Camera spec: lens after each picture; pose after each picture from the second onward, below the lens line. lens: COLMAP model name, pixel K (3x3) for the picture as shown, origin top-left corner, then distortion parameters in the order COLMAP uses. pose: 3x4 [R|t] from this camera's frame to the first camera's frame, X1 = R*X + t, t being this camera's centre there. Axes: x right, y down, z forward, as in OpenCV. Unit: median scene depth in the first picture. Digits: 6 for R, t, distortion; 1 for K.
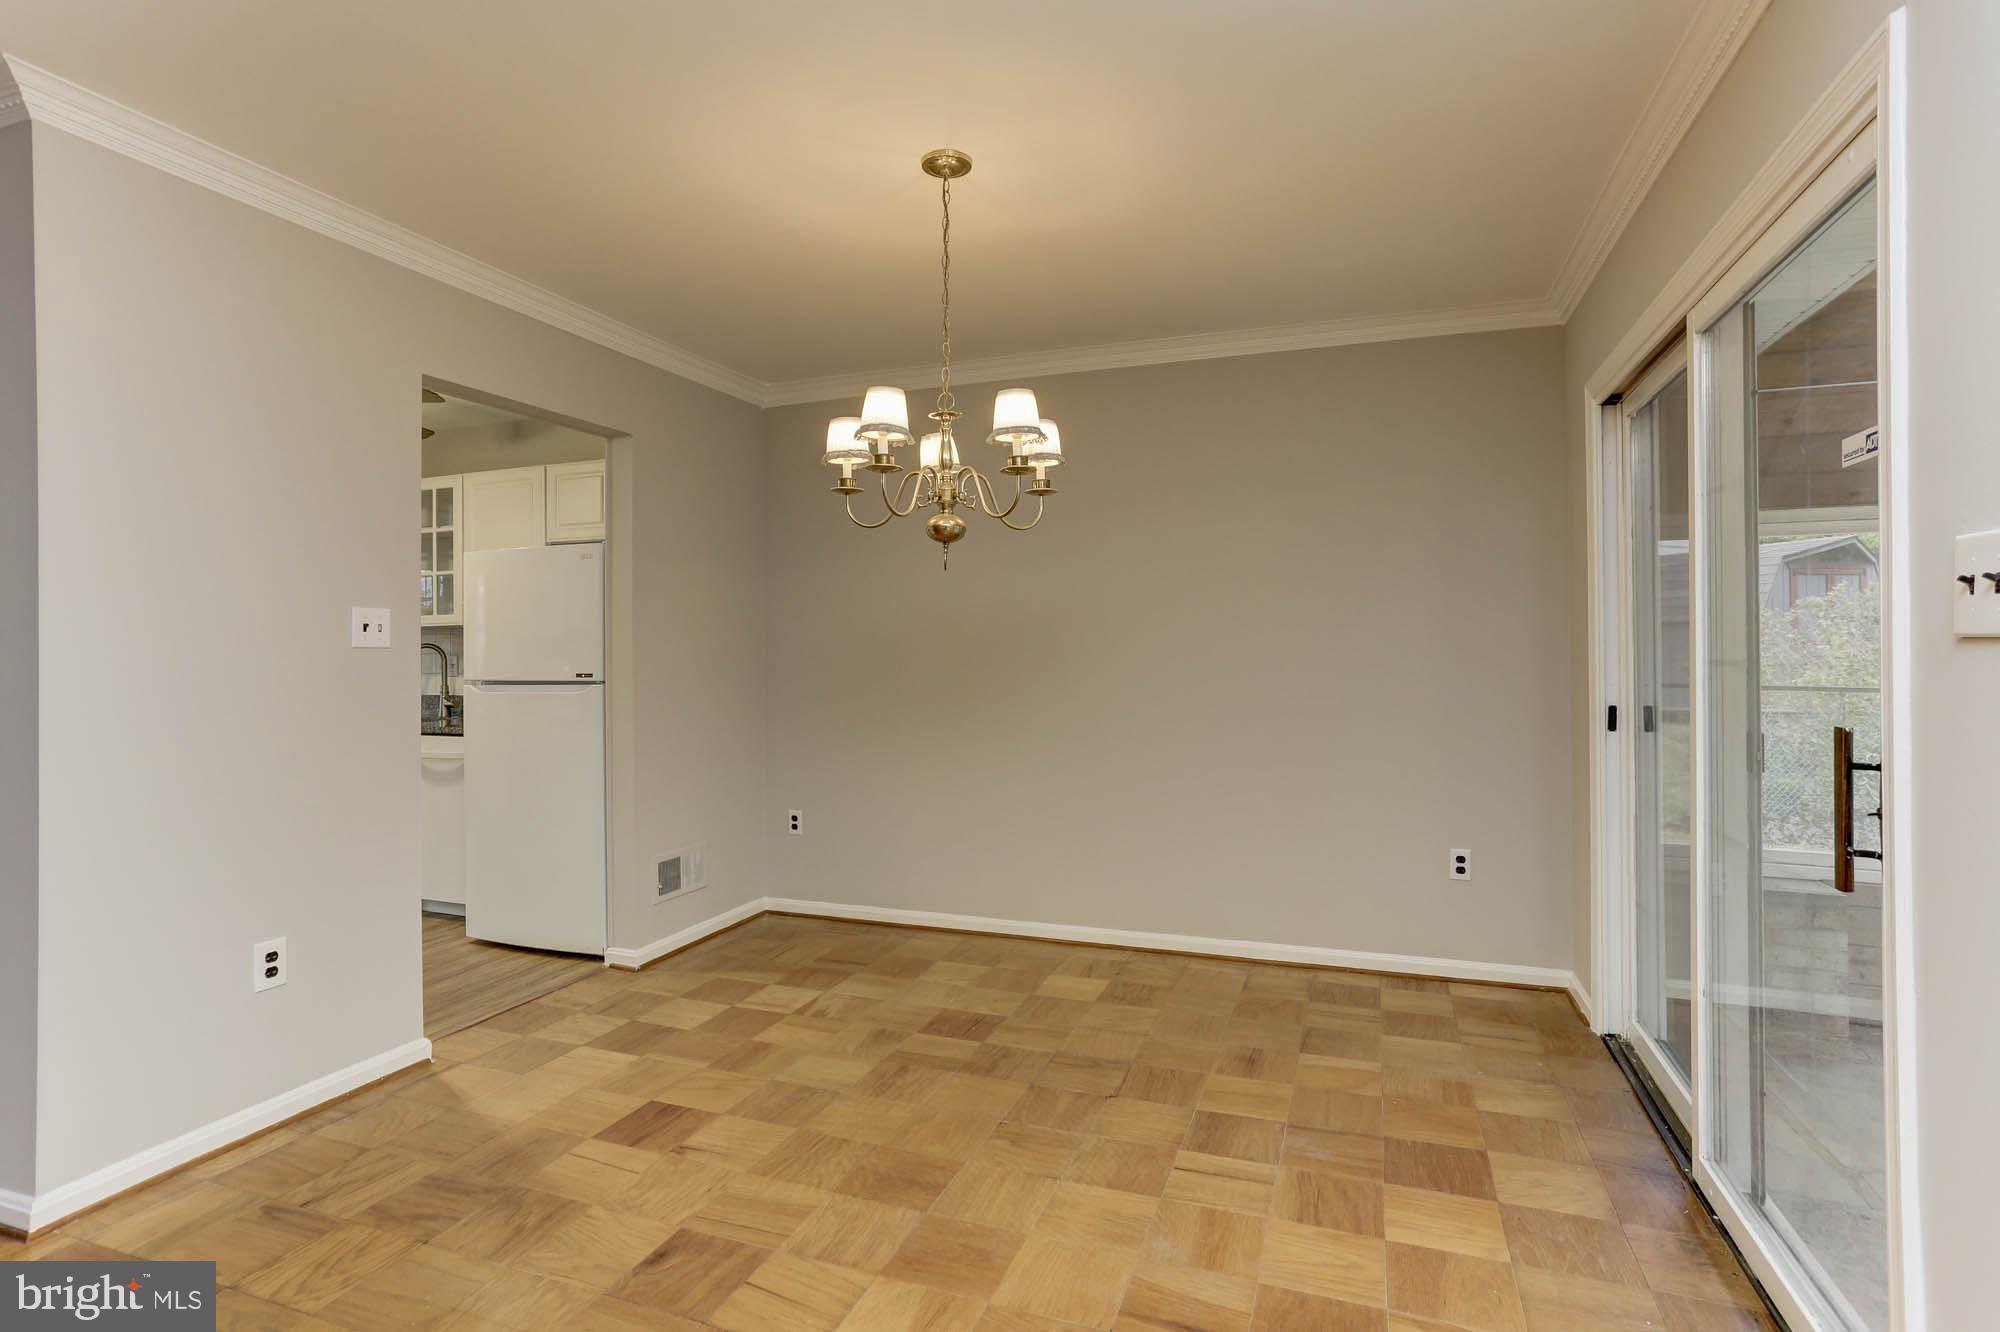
lens RADIAL K [[988.5, 0, 1001.5], [0, 988.5, 648.7], [0, 0, 1]] dist [-0.048070, 0.033831]
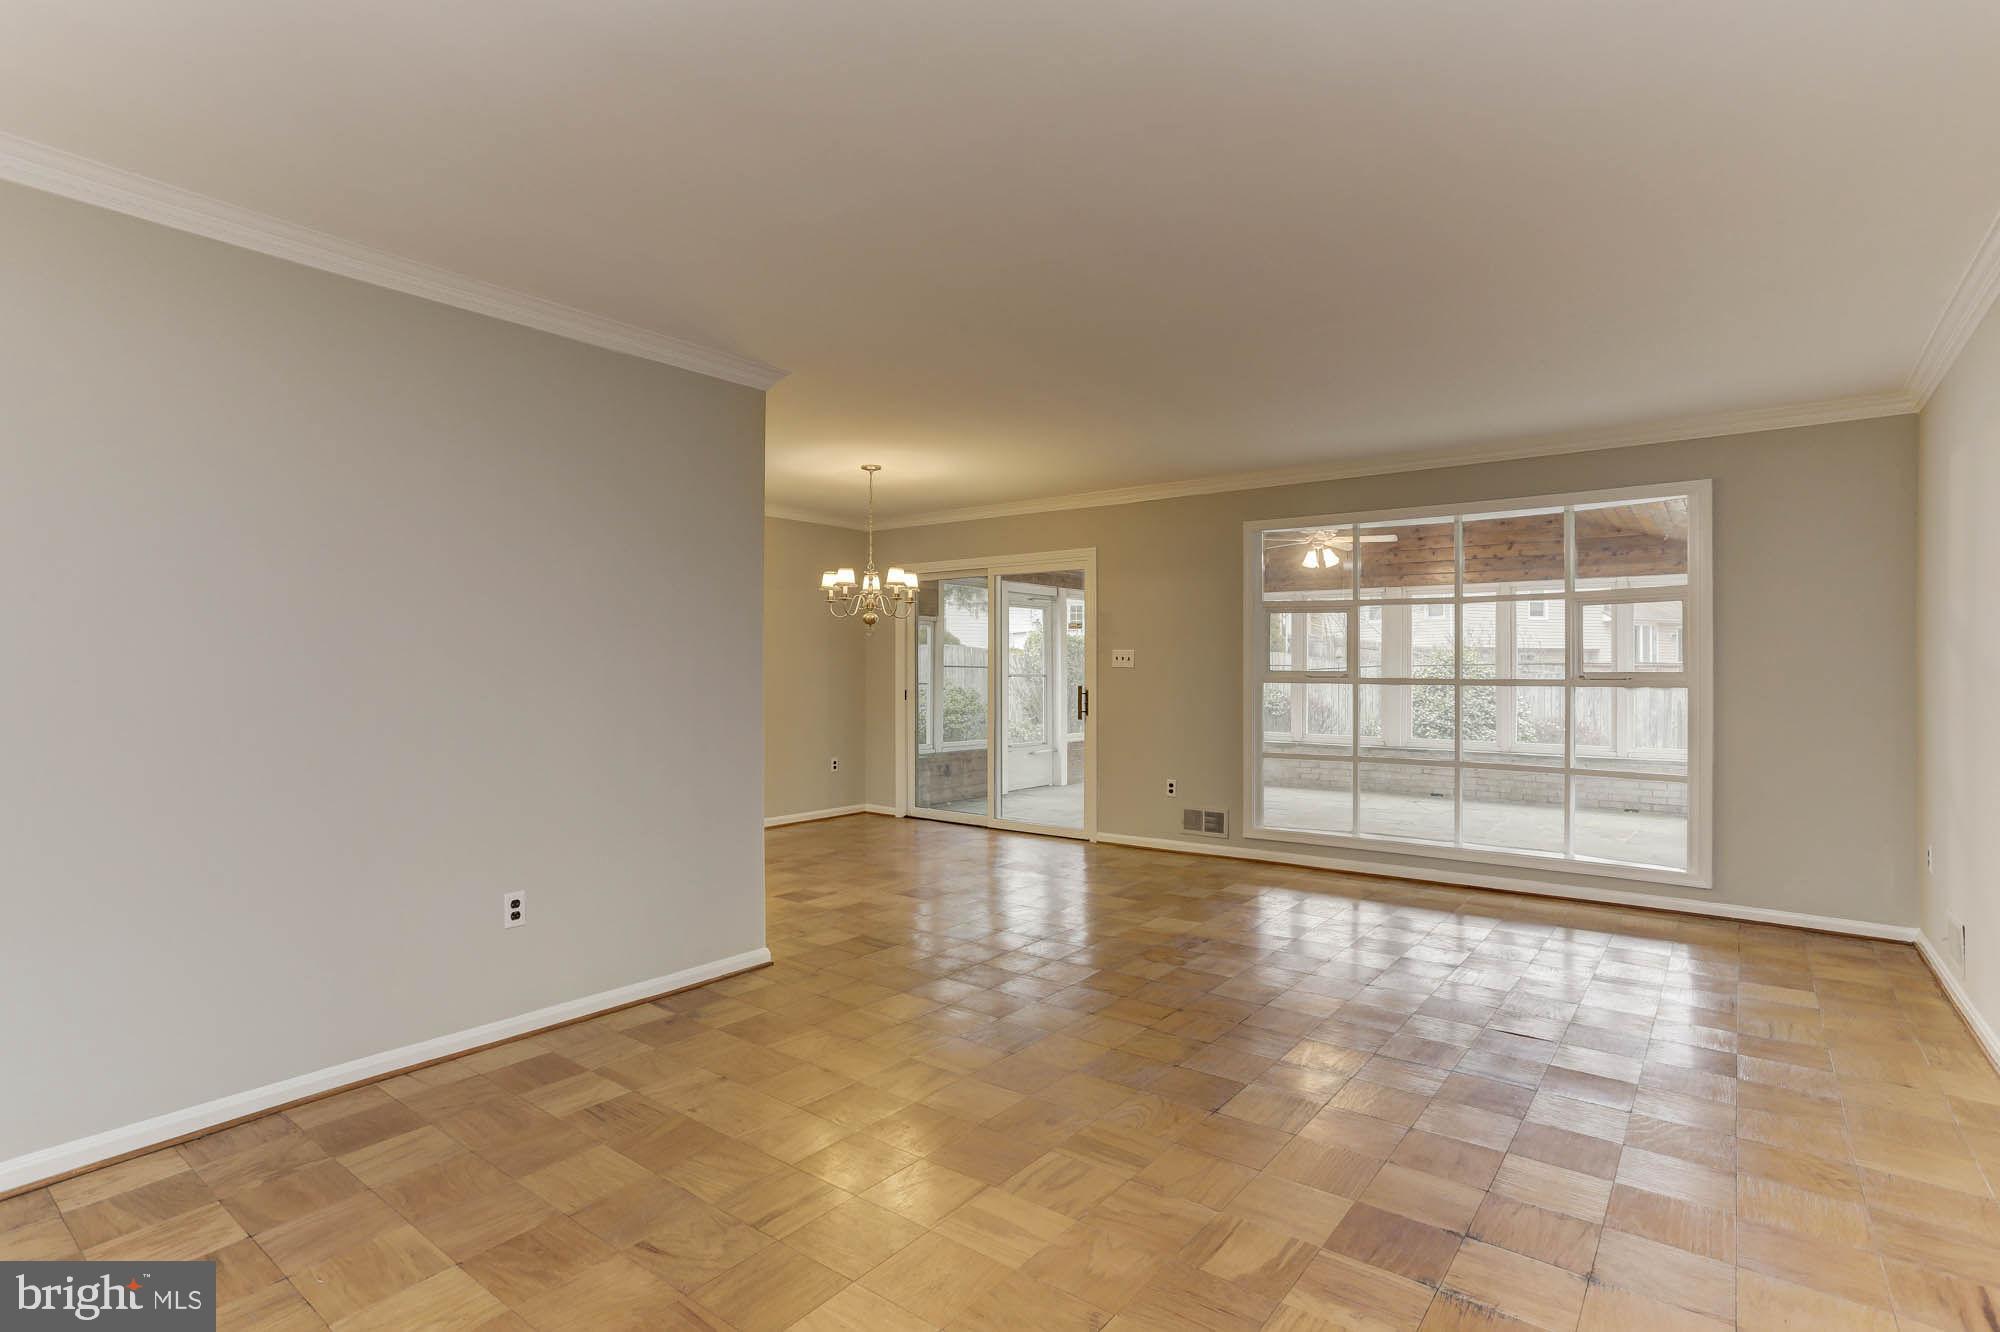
lens RADIAL K [[958.0, 0, 1000.0], [0, 958.0, 666.0], [0, 0, 1]] dist [-0.047768, 0.029205]
pose [[0.296476, 0.005583, 0.955024, -1.831839], [-0.002378, 0.999984, -0.005108, 0.004921], [-0.955037, -0.000756, 0.296484, -0.012917]]
